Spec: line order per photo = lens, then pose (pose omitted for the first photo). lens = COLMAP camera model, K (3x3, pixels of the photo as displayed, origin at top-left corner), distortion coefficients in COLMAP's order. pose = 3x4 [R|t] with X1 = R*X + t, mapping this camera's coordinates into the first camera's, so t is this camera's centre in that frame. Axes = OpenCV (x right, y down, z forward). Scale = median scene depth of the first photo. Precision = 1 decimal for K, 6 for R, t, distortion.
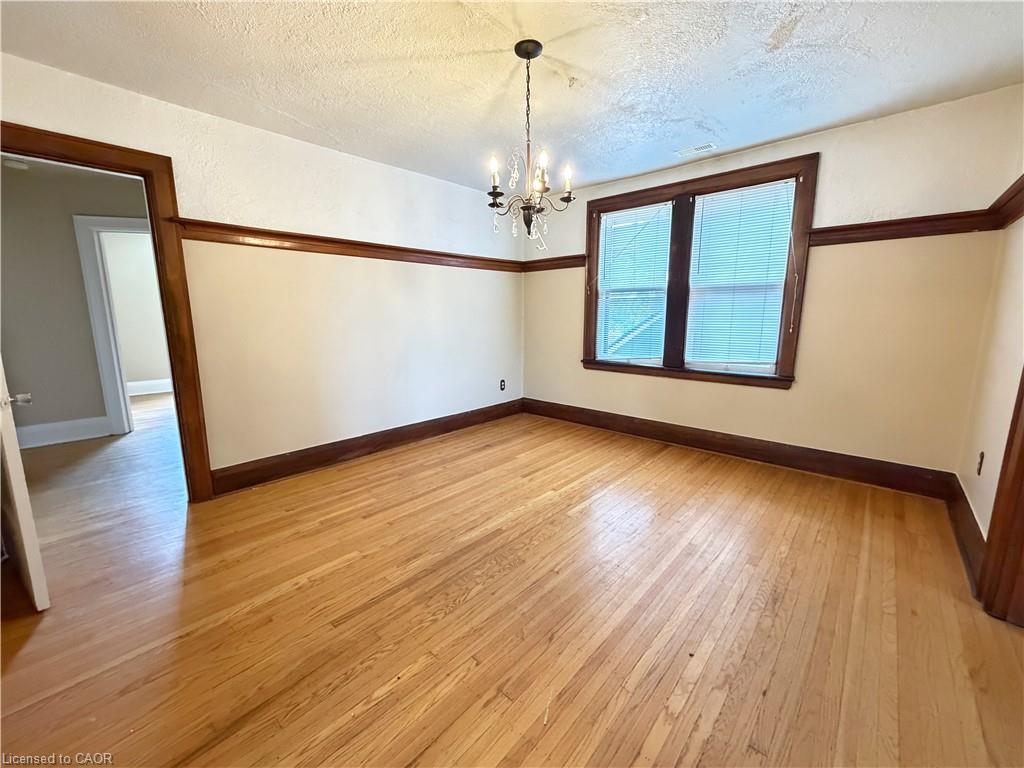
lens RADIAL K [[412.4, 0, 509.6], [0, 412.4, 381.5], [0, 0, 1]] dist [0.002587, 0.000702]
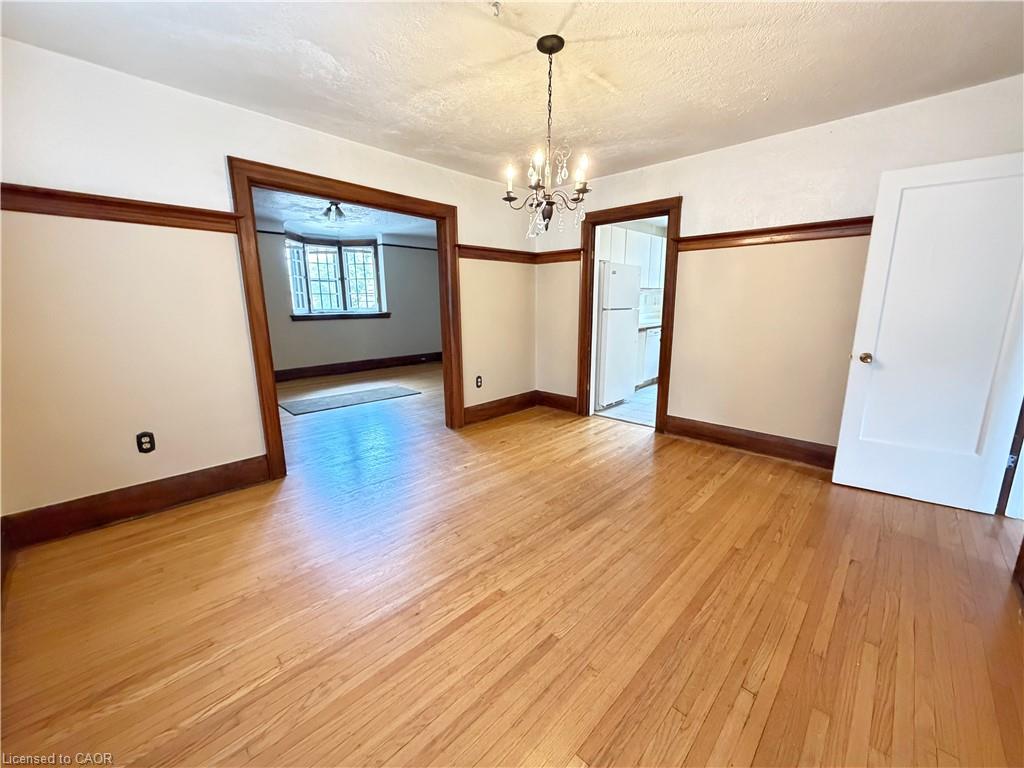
lens RADIAL K [[412.4, 0, 509.1], [0, 412.4, 386.6], [0, 0, 1]] dist [0.002587, 0.000702]
pose [[-0.999451, 0.002729, 0.033025, 0.075974], [0.014439, 0.932883, 0.359890, -0.257900], [-0.029826, 0.360170, -0.932410, 1.491331]]
